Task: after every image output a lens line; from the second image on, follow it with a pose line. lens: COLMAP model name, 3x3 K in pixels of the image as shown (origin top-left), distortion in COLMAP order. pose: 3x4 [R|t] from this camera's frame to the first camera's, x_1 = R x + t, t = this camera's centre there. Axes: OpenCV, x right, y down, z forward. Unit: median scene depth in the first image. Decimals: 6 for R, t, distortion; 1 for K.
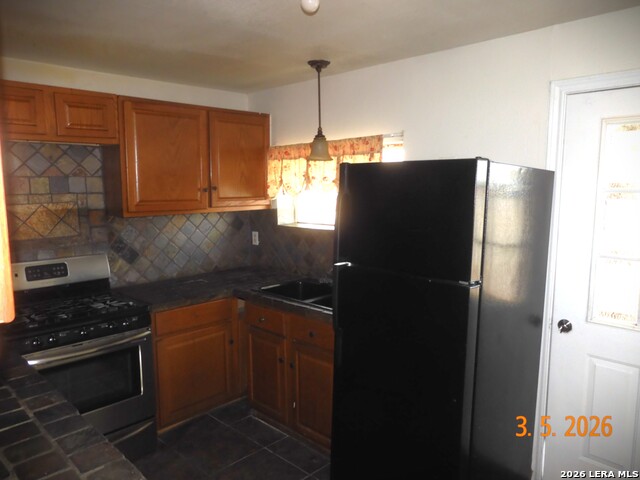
lens RADIAL K [[457.1, 0, 320.0], [0, 457.1, 240.0], [0, 0, 1]] dist [0.001530, 0.003044]
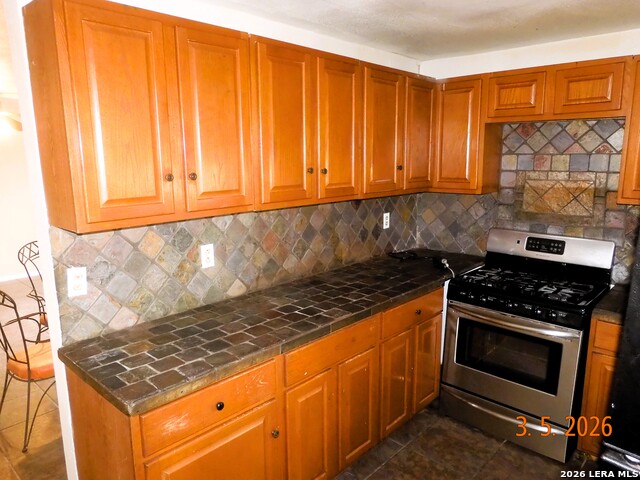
lens RADIAL K [[457.1, 0, 320.0], [0, 457.1, 240.0], [0, 0, 1]] dist [0.001530, 0.003044]
pose [[0.043830, 0.196606, -0.979503, 0.394506], [-0.122235, 0.974134, 0.190058, -0.077237], [0.991533, 0.111399, 0.066728, 0.403442]]
